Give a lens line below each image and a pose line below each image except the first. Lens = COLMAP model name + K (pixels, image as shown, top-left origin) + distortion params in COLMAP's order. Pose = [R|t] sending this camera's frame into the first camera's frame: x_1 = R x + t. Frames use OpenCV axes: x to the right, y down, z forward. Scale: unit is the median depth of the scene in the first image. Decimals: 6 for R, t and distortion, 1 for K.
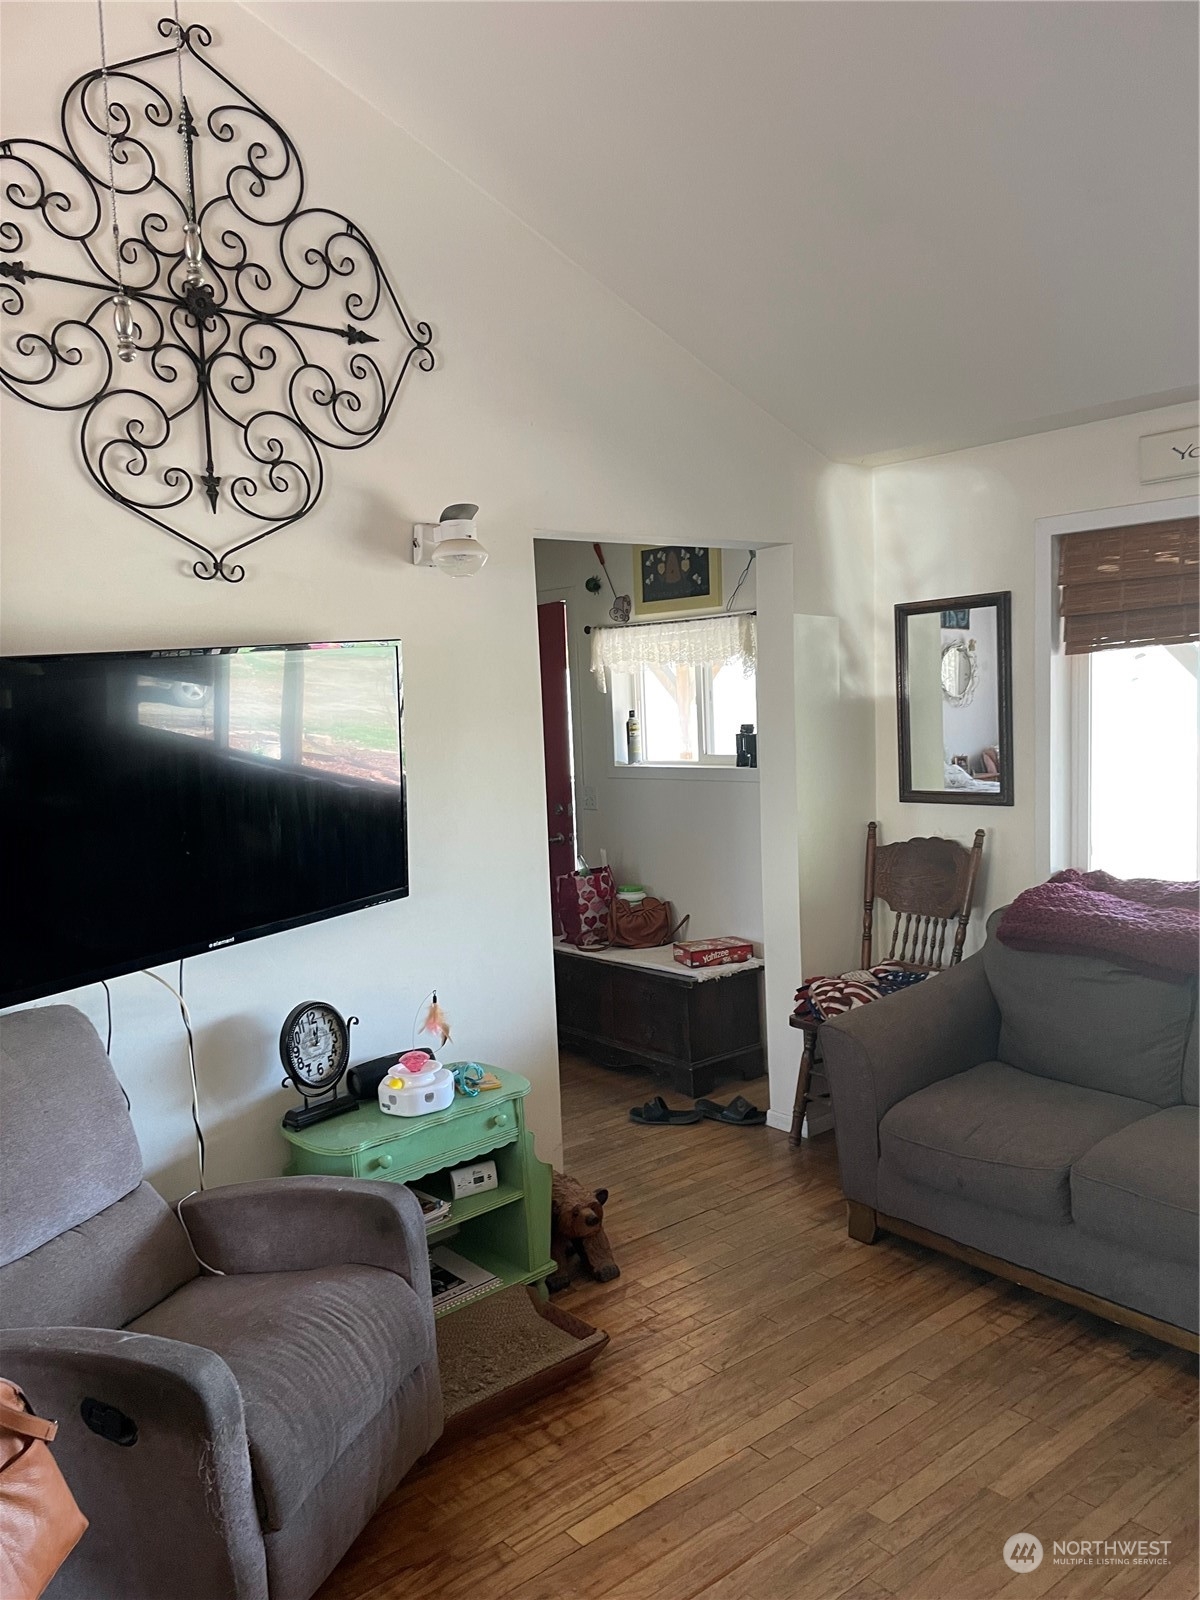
lens RADIAL K [[1206.9, 0, 600.0], [0, 1206.9, 800.0], [0, 0, 1]] dist [0.092350, -0.135922]
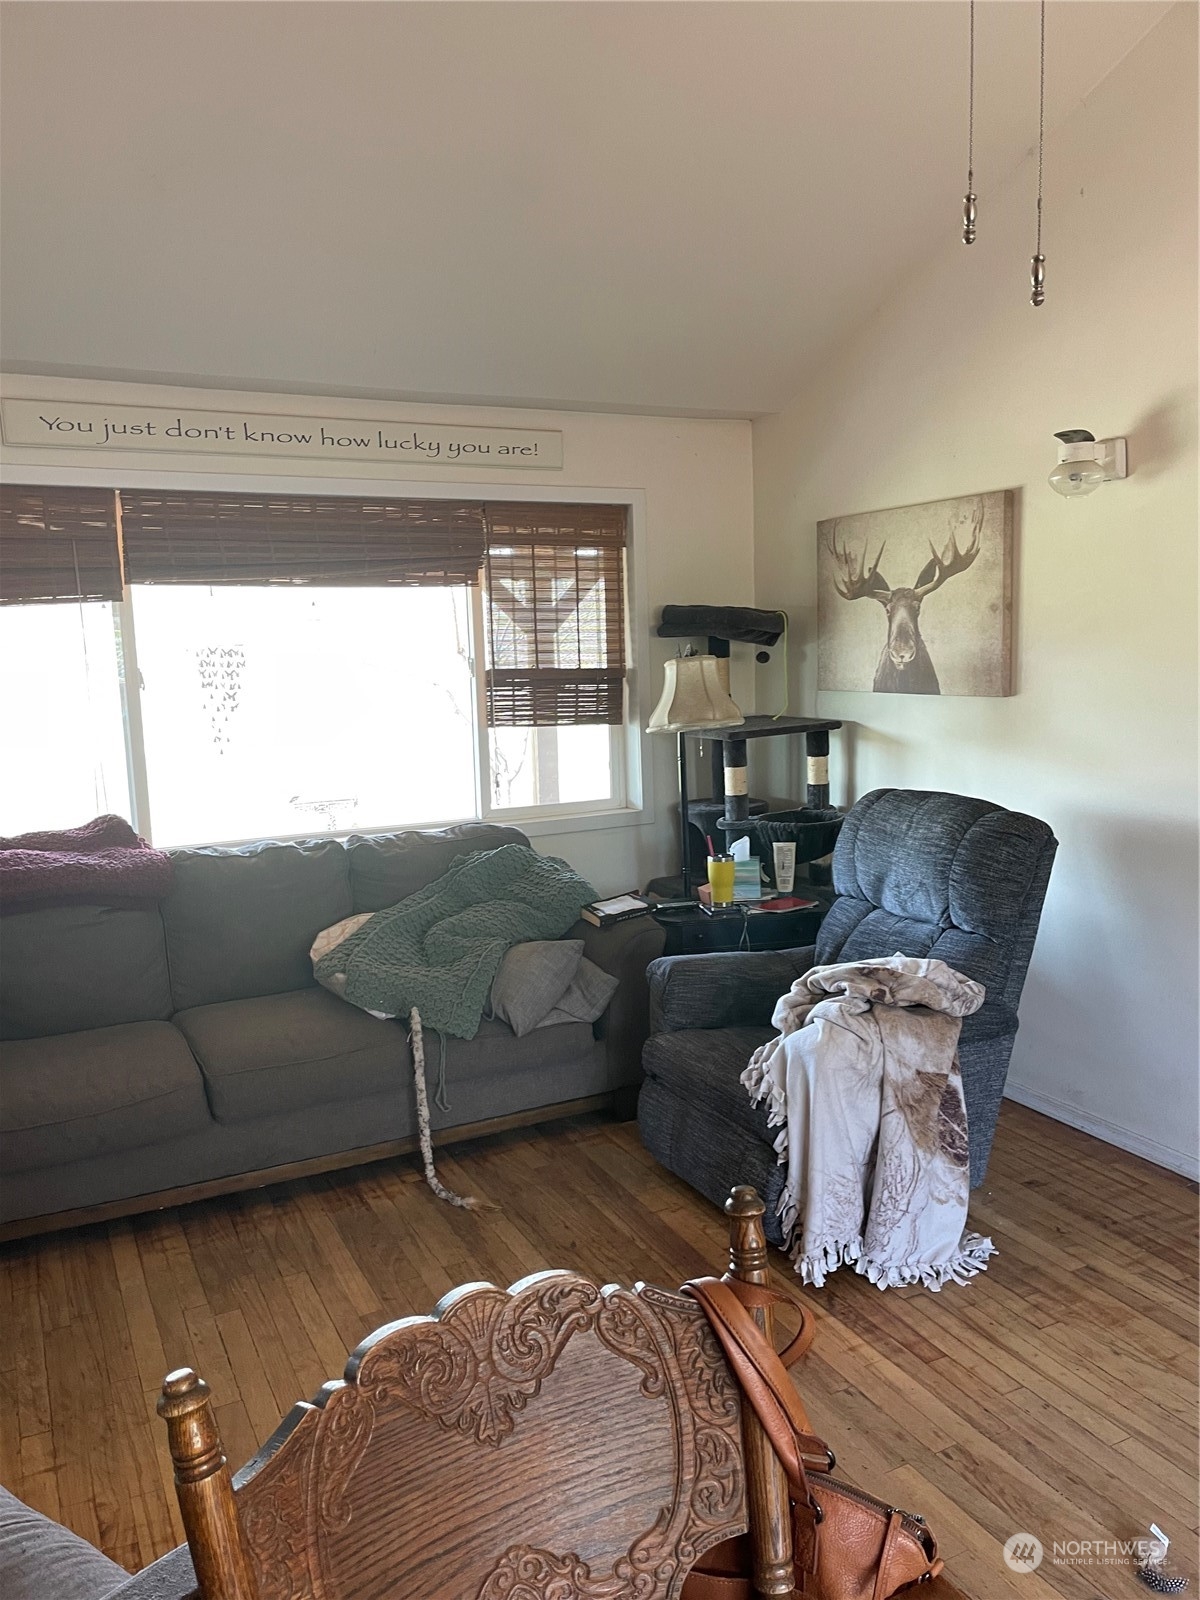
lens RADIAL K [[1206.9, 0, 600.0], [0, 1206.9, 800.0], [0, 0, 1]] dist [0.092350, -0.135922]
pose [[0.218607, -0.090092, 0.971645, -0.573896], [0.103203, 0.992279, 0.068786, 0.019314], [-0.970340, 0.085239, 0.226216, 0.388880]]
